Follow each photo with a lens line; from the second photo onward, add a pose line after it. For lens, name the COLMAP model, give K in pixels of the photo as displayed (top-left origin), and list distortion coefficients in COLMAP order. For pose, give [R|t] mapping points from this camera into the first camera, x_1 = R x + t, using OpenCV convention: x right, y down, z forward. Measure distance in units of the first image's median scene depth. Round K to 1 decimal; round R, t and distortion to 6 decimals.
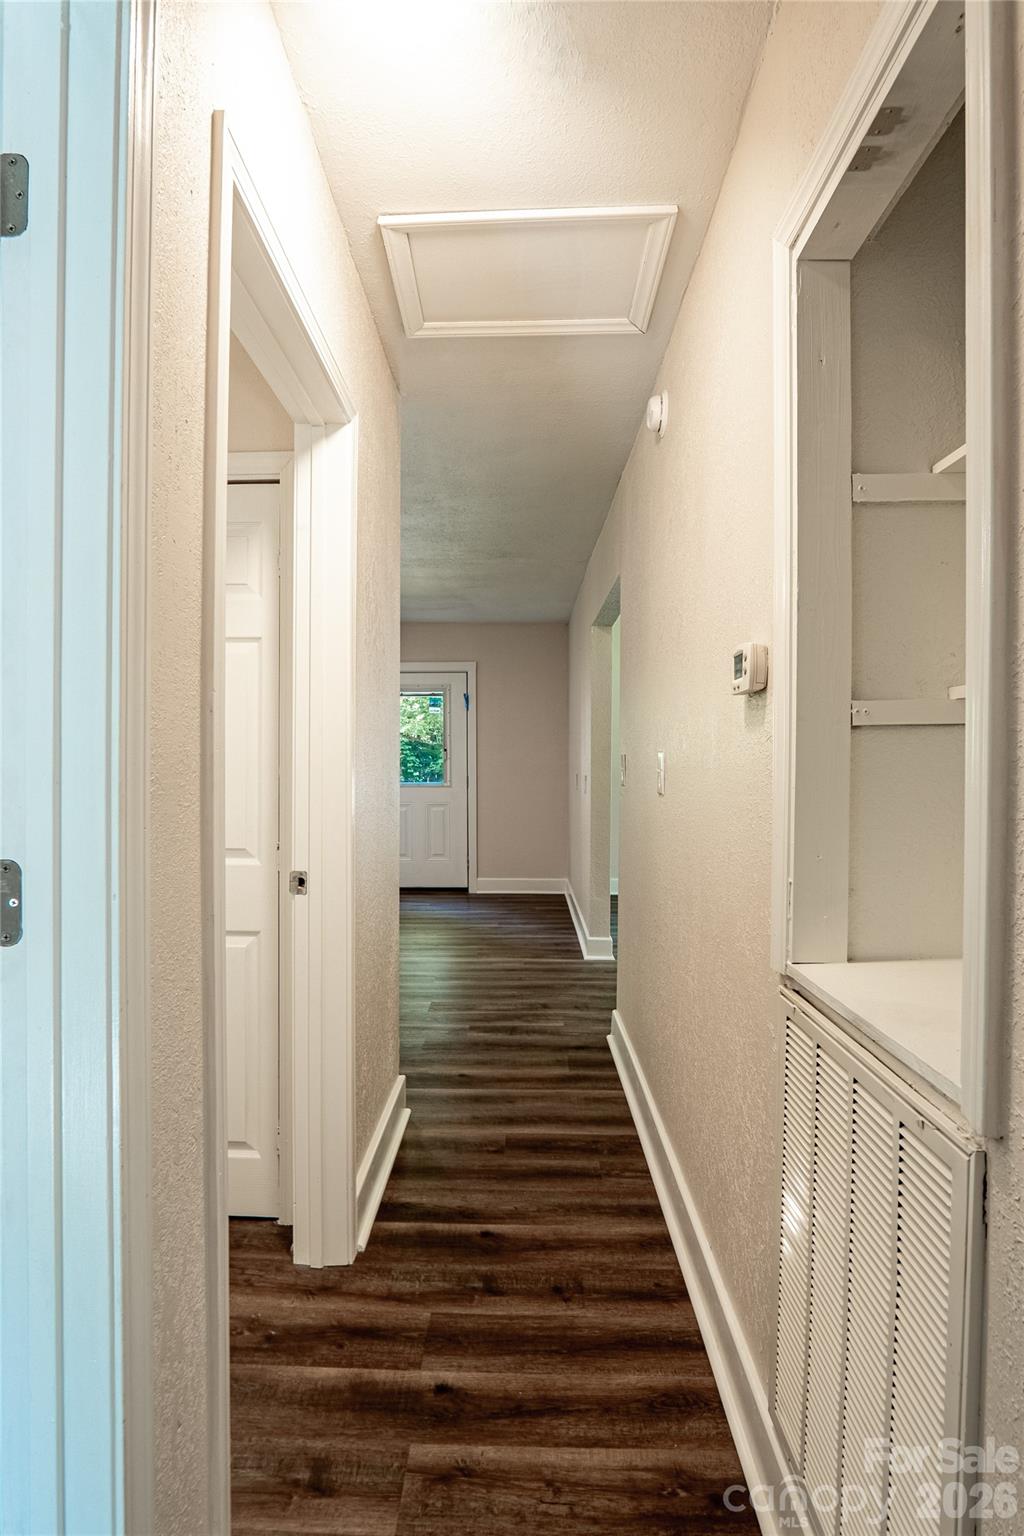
lens RADIAL K [[809.1, 0, 507.6], [0, 809.1, 766.3], [0, 0, 1]] dist [-0.011284, 0.001408]
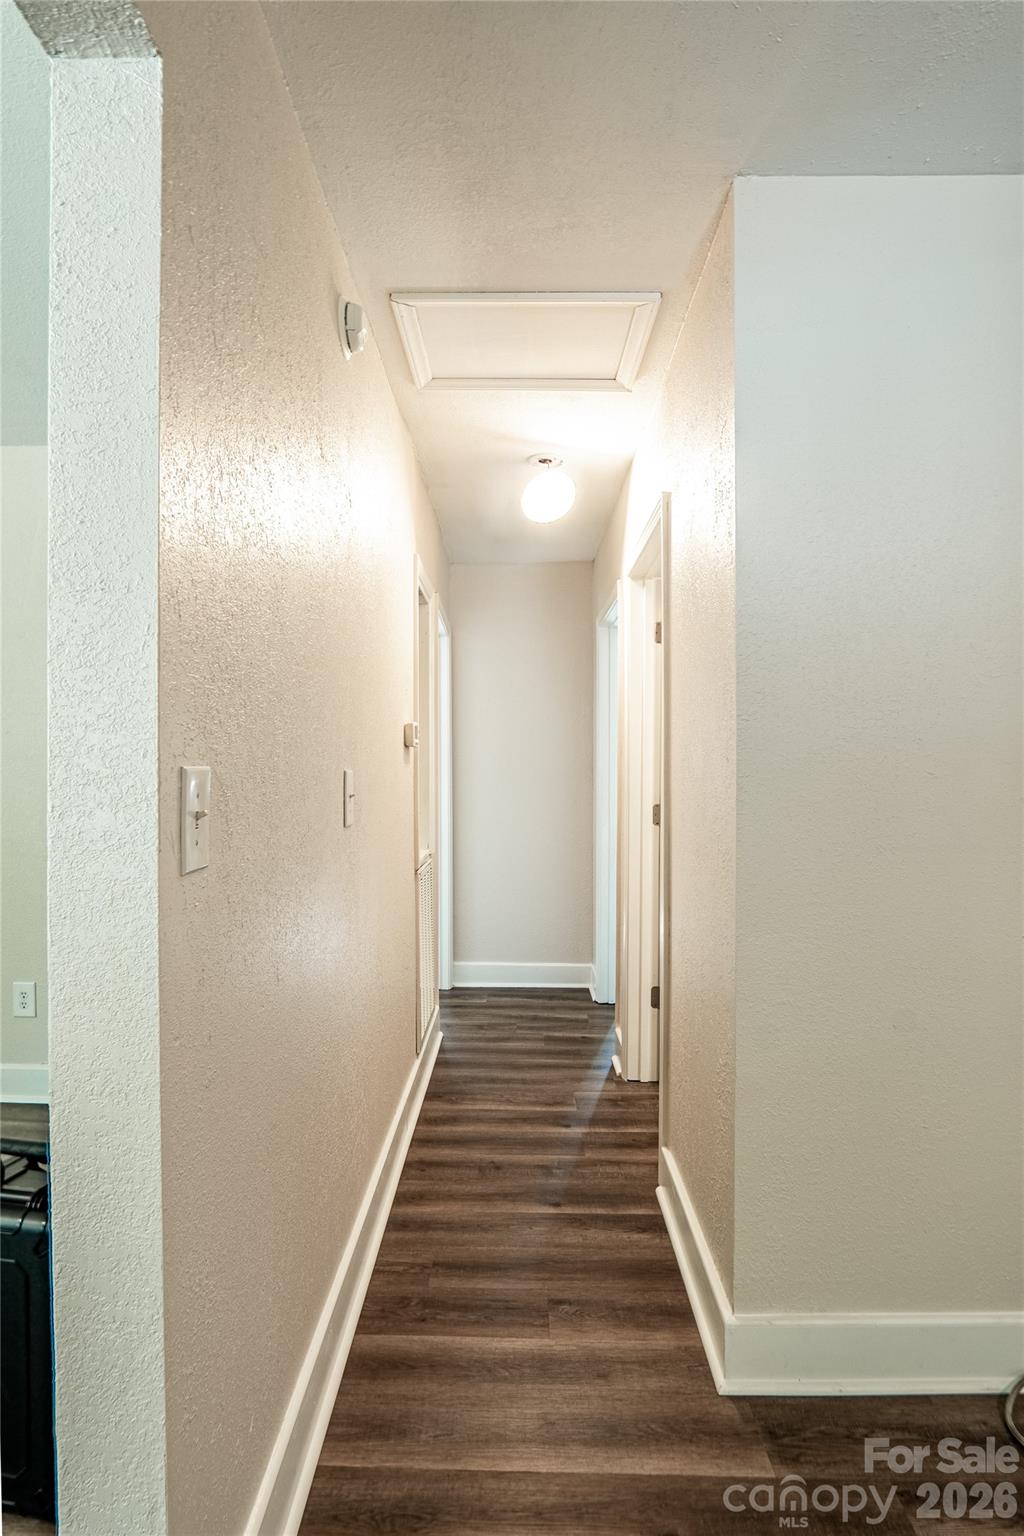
lens RADIAL K [[809.1, 0, 509.1], [0, 809.1, 771.2], [0, 0, 1]] dist [-0.011284, 0.001408]
pose [[-0.999985, -0.001104, -0.005422, 0.046563], [-0.001109, 0.999999, 0.000906, -0.024340], [0.005421, 0.000912, -0.999985, 2.183711]]
